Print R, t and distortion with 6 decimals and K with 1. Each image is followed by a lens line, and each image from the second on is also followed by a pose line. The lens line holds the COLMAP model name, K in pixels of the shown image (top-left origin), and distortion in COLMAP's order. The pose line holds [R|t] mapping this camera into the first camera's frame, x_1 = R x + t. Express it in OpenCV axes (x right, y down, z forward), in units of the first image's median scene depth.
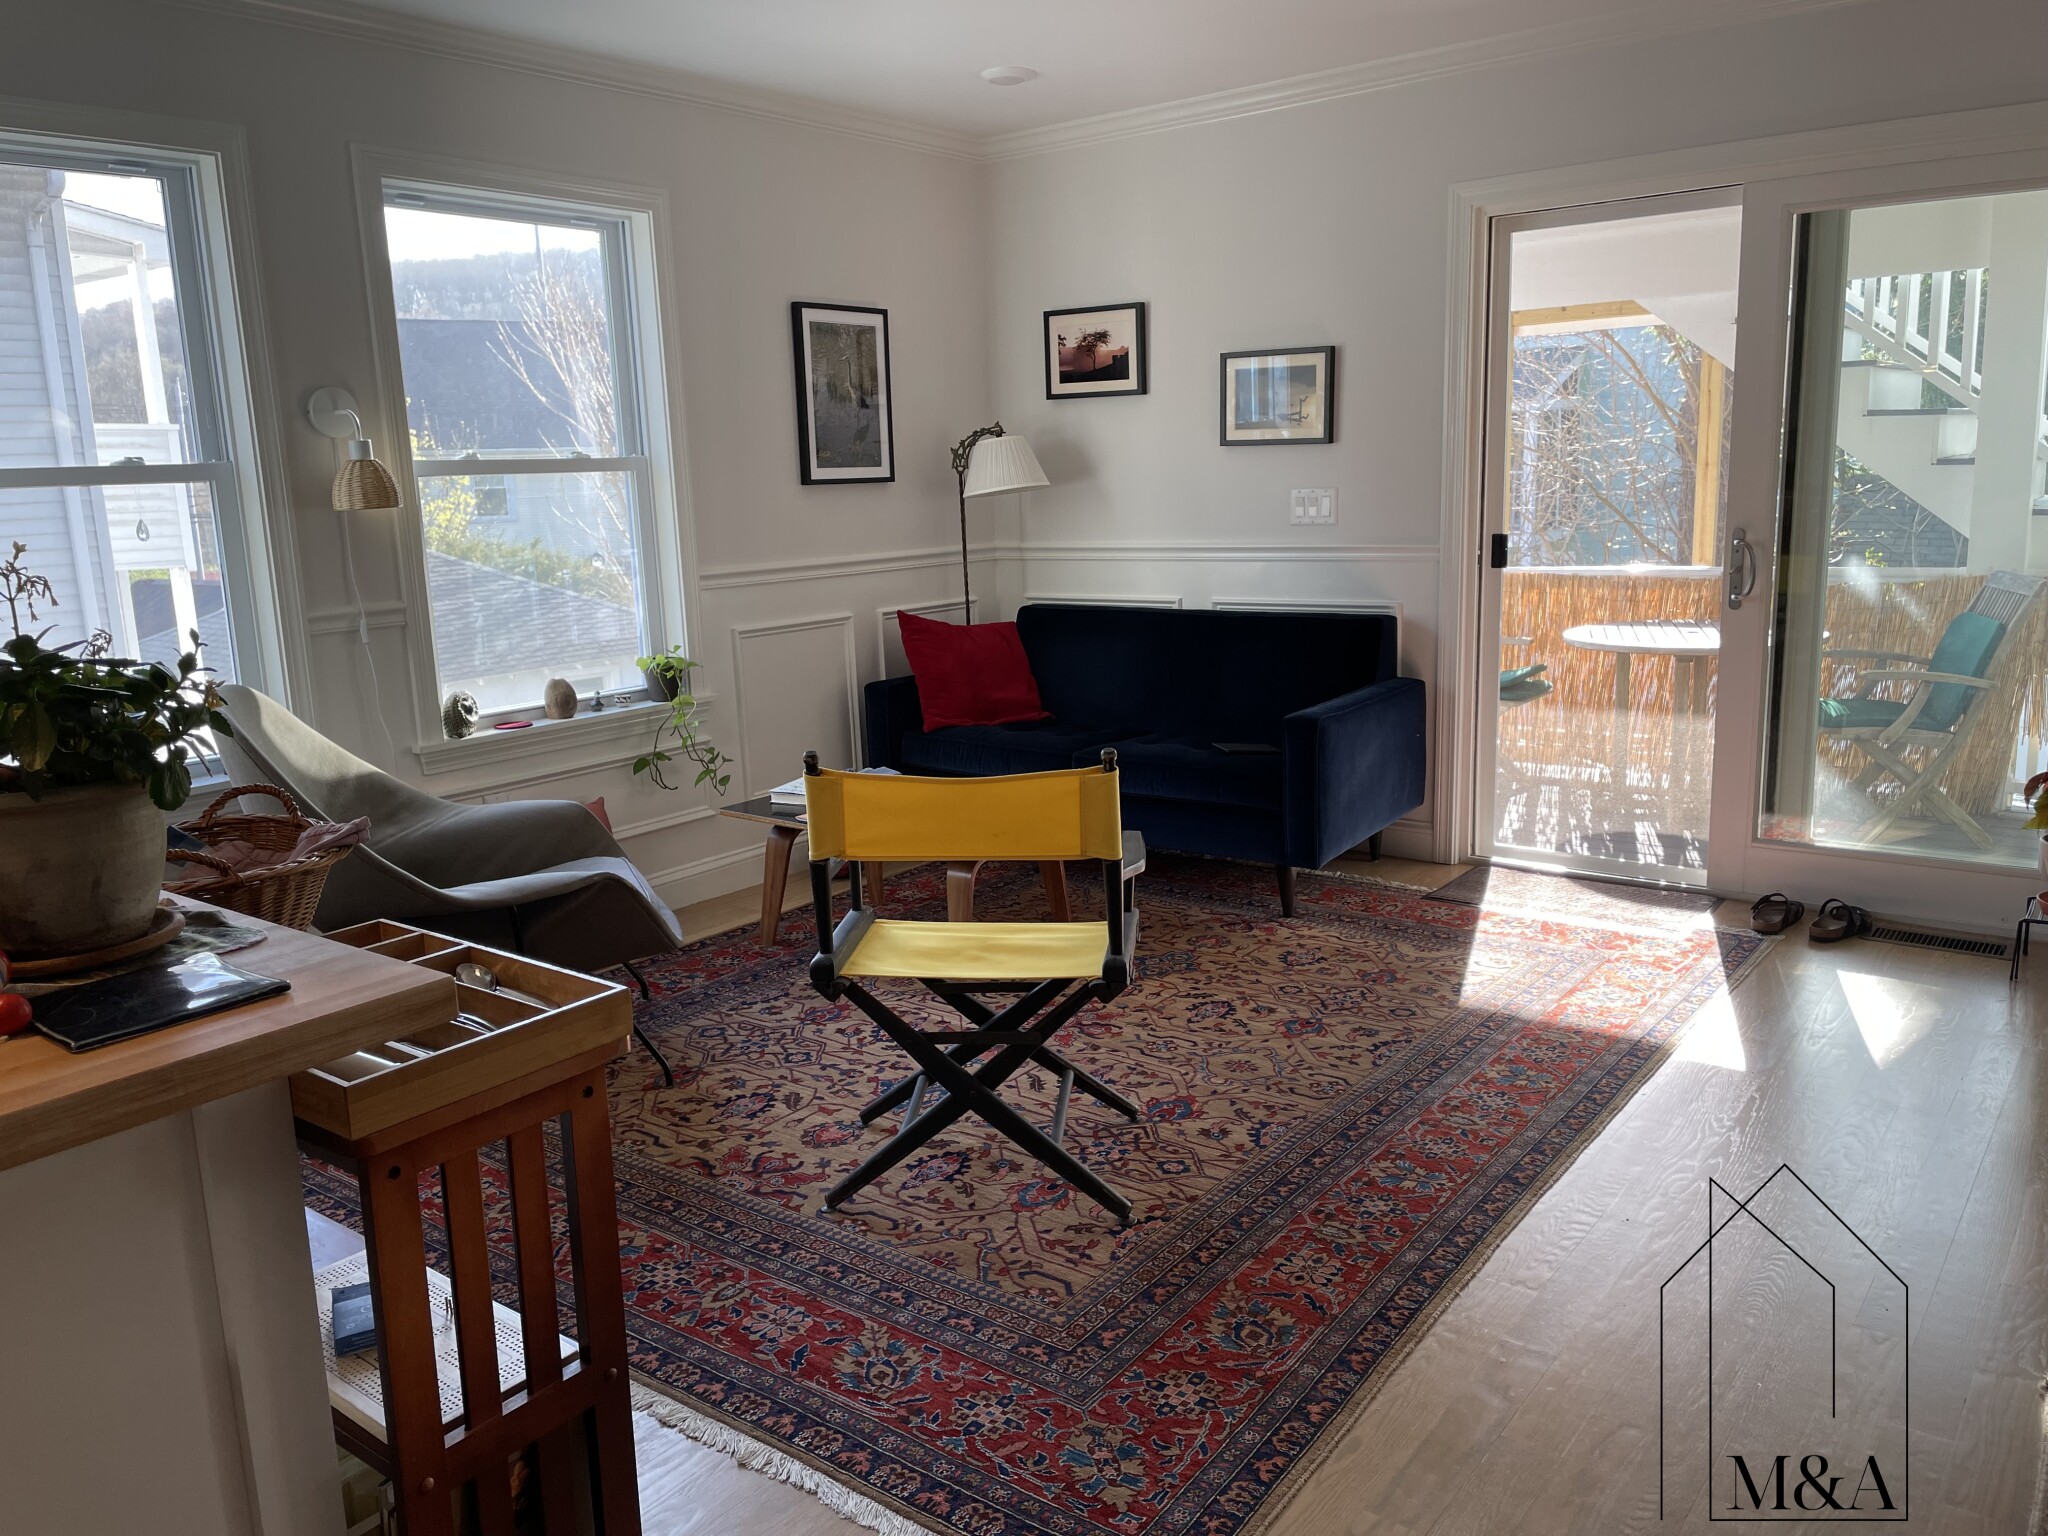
lens RADIAL K [[1576.9, 0, 1016.8], [0, 1576.9, 774.0], [0, 0, 1]] dist [0.049731, -0.024038]
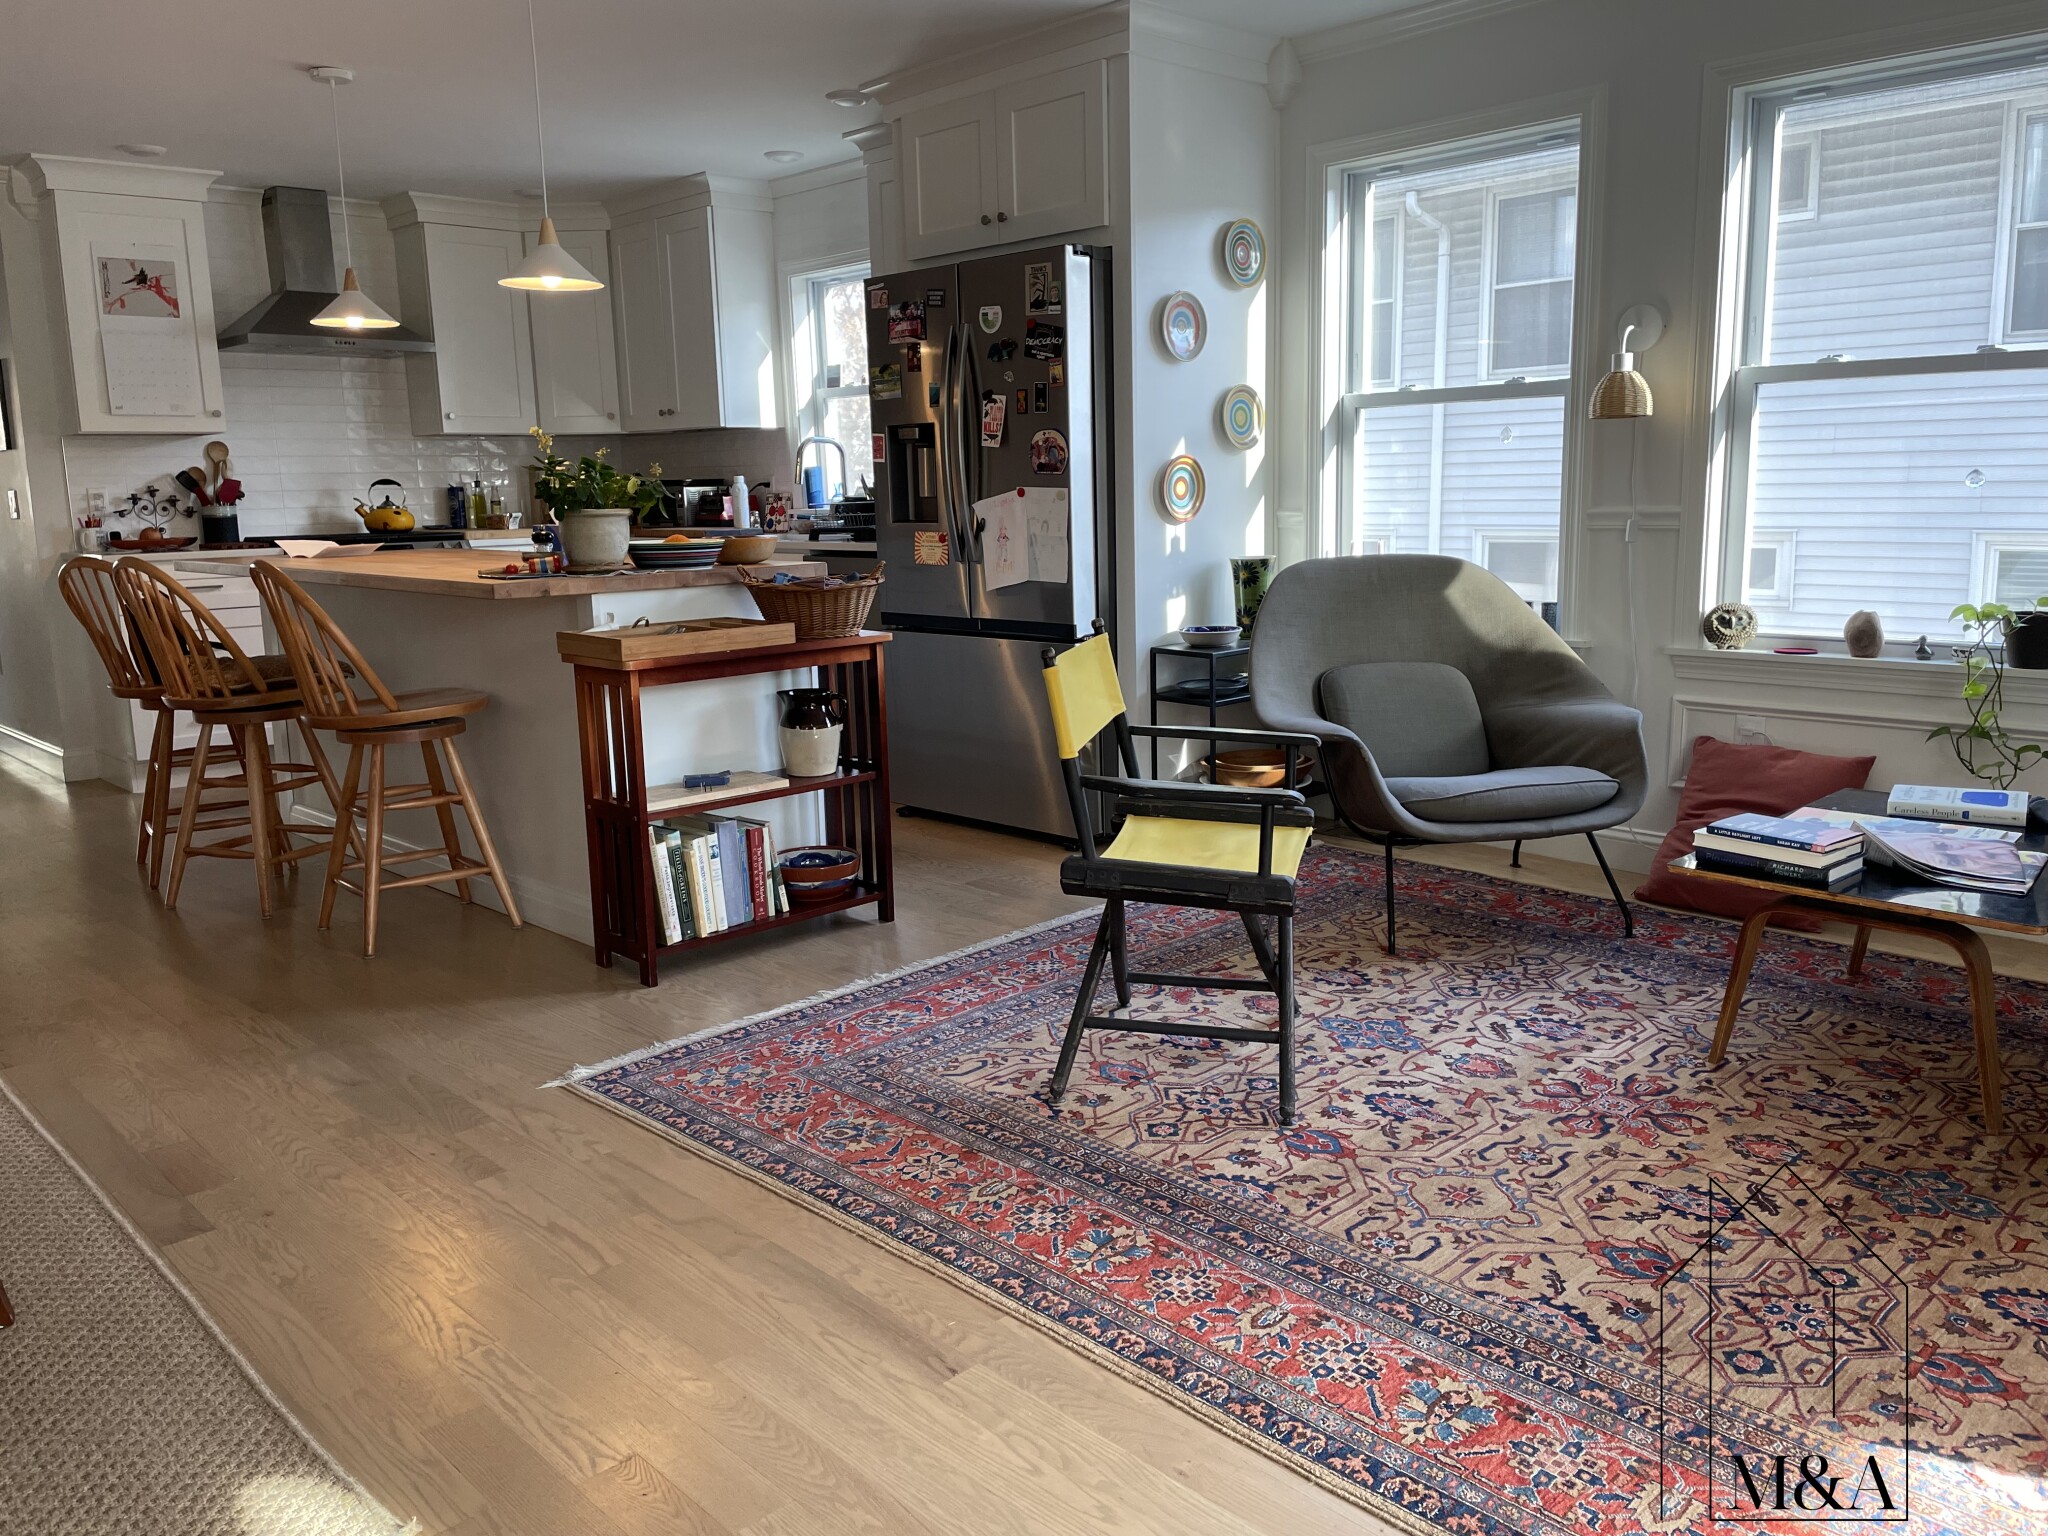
lens RADIAL K [[1576.9, 0, 1016.1], [0, 1576.9, 752.5], [0, 0, 1]] dist [0.049731, -0.024038]
pose [[-0.166063, 0.209839, -0.963530, 0.783765], [-0.164674, 0.957476, 0.236902, -0.140369], [0.972268, 0.198009, -0.124446, 0.797740]]
